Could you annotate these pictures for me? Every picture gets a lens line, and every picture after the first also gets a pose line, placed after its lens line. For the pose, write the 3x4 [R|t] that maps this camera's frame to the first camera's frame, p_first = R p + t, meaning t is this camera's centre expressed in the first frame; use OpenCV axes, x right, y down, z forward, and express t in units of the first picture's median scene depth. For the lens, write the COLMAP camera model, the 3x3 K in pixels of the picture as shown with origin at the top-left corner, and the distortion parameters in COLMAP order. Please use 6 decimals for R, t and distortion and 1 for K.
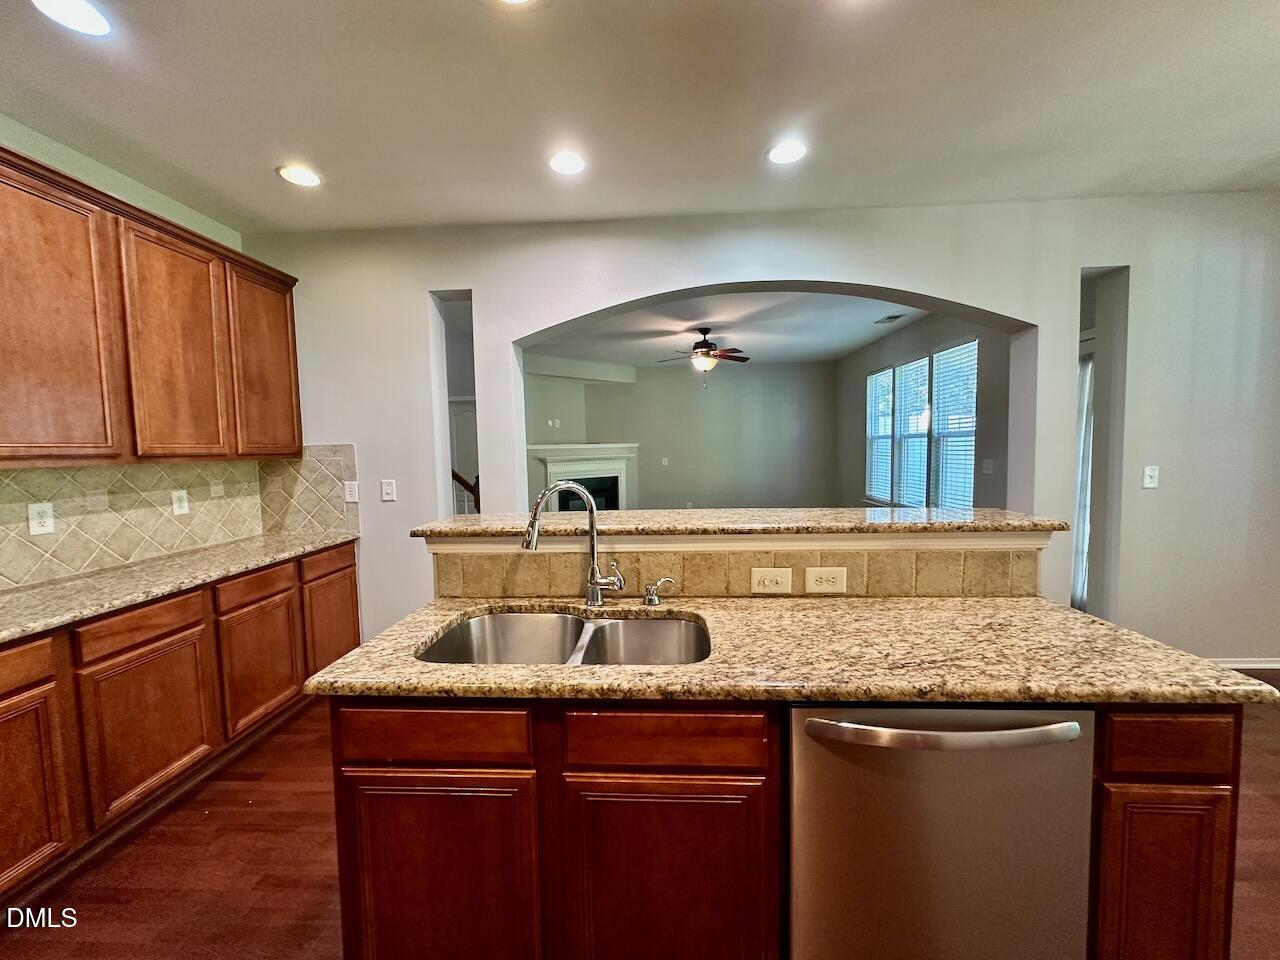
lens RADIAL K [[513.7, 0, 639.6], [0, 513.7, 480.8], [0, 0, 1]] dist [-0.005466, 0.001370]
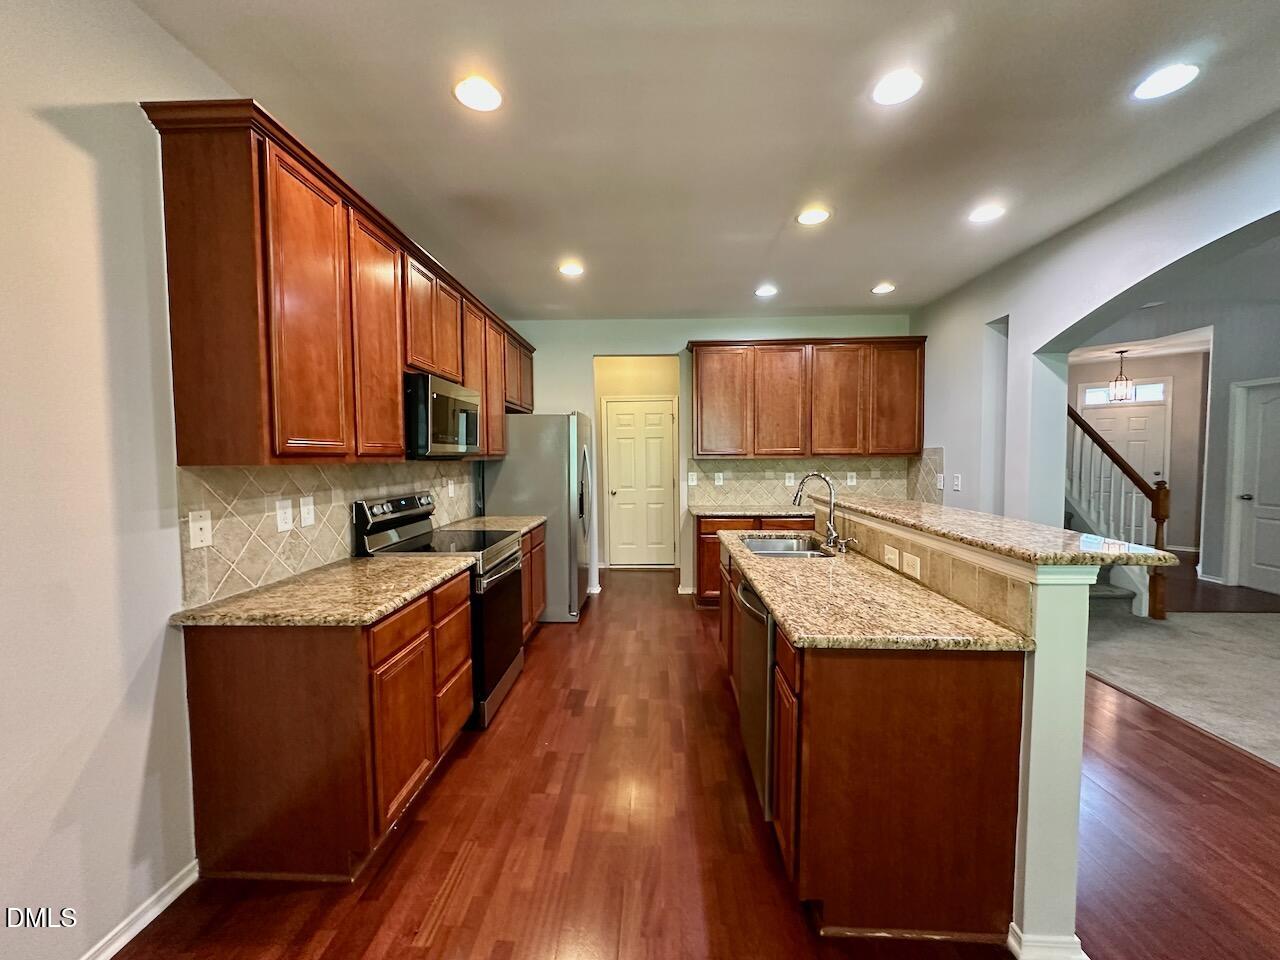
lens RADIAL K [[513.7, 0, 638.8], [0, 513.7, 481.5], [0, 0, 1]] dist [-0.005466, 0.001370]
pose [[0.013668, 0.070963, -0.997385, 0.884738], [-0.056859, 0.995920, 0.070079, -0.032375], [0.998289, 0.055752, 0.017647, 0.173489]]
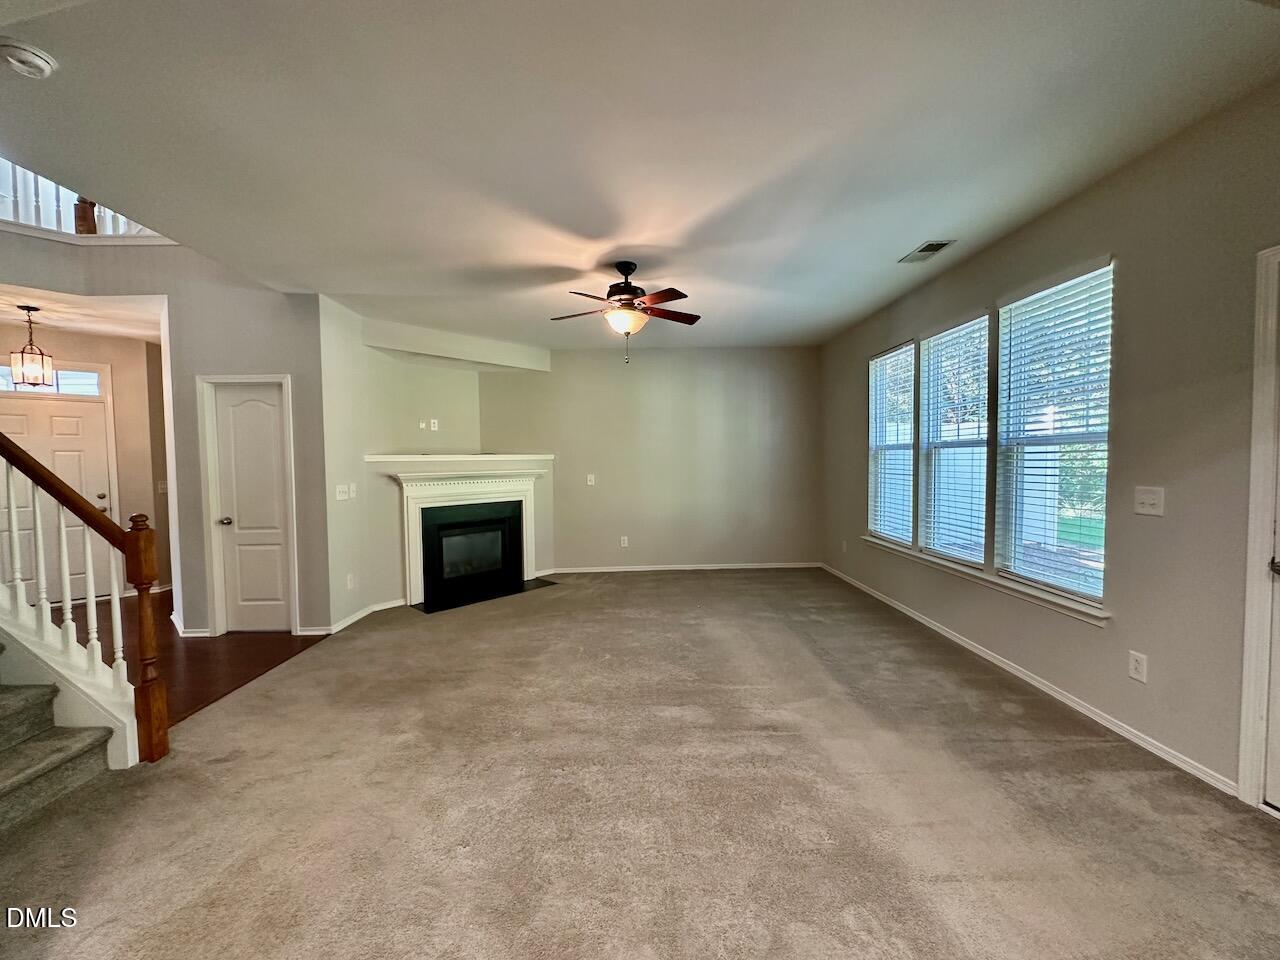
lens RADIAL K [[513.7, 0, 639.0], [0, 513.7, 480.4], [0, 0, 1]] dist [-0.005466, 0.001370]
pose [[0.997707, 0.003260, 0.067605, 0.204093], [-0.001426, 0.999630, -0.027150, -0.050899], [-0.067669, 0.026991, 0.997343, 0.805382]]
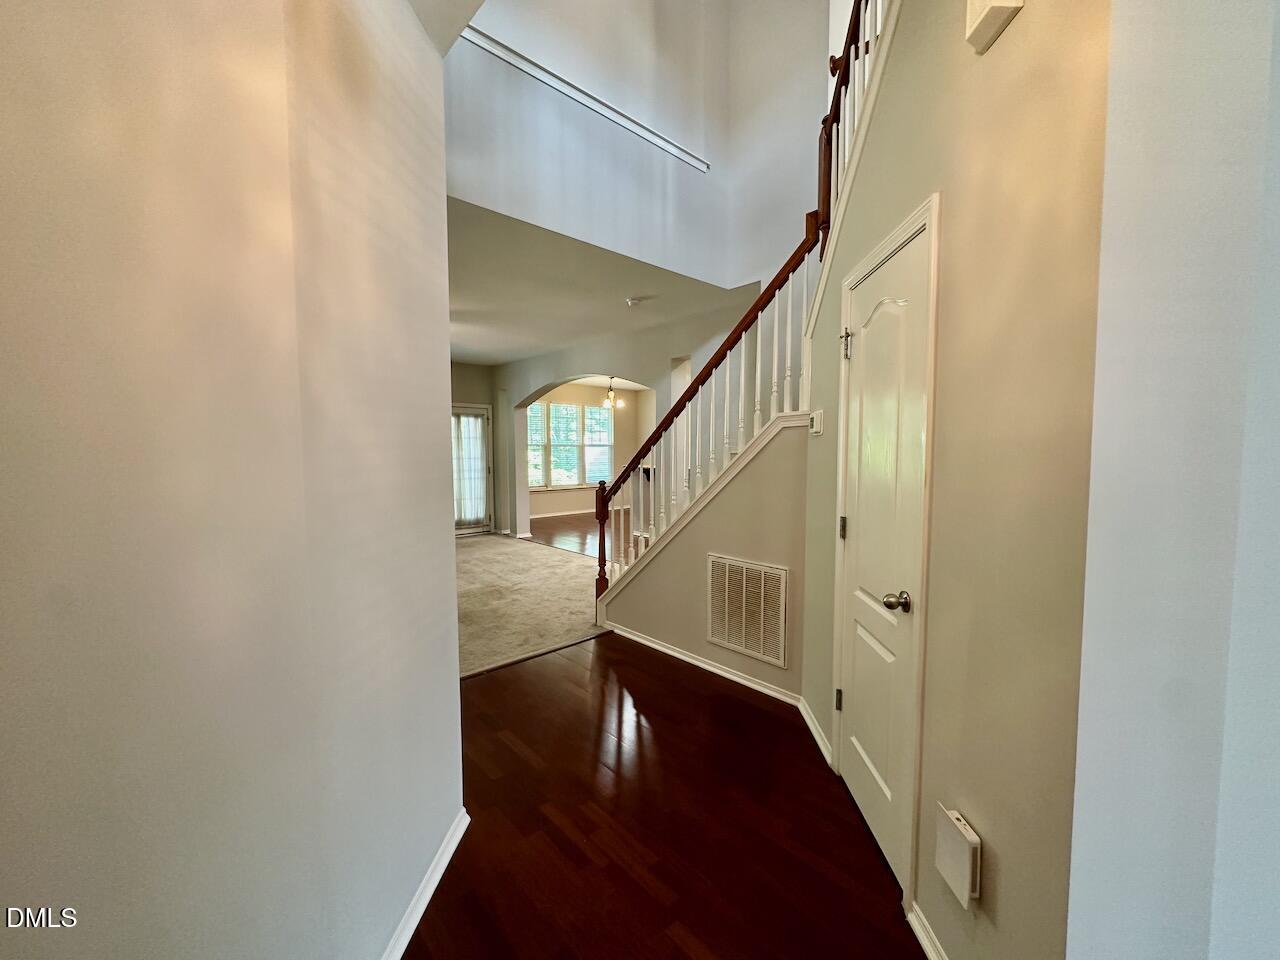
lens RADIAL K [[513.7, 0, 636.8], [0, 513.7, 481.8], [0, 0, 1]] dist [-0.005466, 0.001370]
pose [[-0.709774, -0.024523, 0.704003, -1.562521], [0.061810, 0.993371, 0.096919, -0.141694], [-0.701713, 0.112304, -0.703553, 2.568427]]
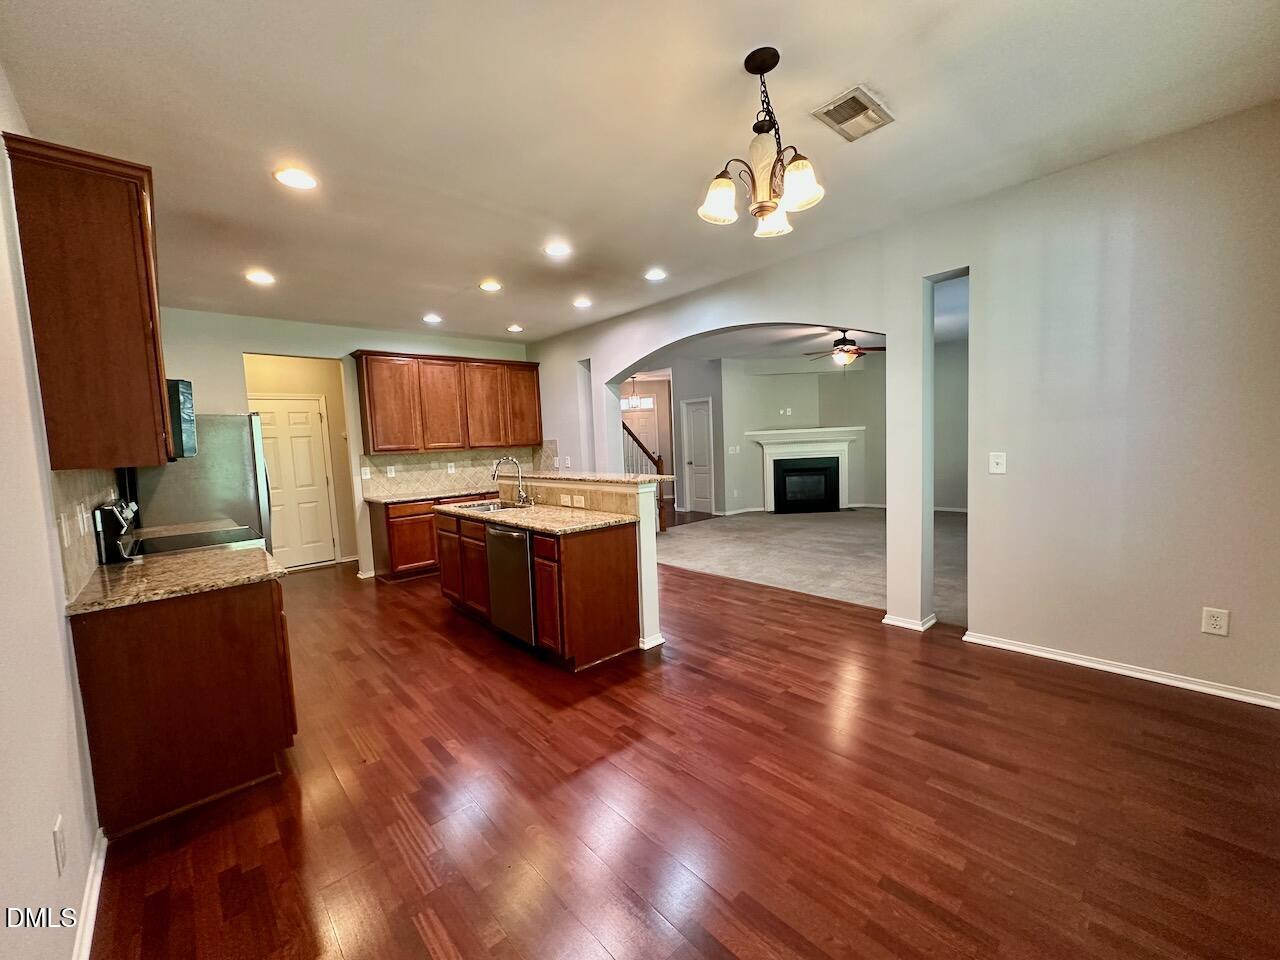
lens RADIAL K [[513.7, 0, 639.7], [0, 513.7, 481.6], [0, 0, 1]] dist [-0.005466, 0.001370]
pose [[0.712054, 0.046443, -0.700587, 1.234708], [-0.016534, 0.998642, 0.049397, -0.010065], [0.701930, -0.023590, 0.711855, -0.264610]]
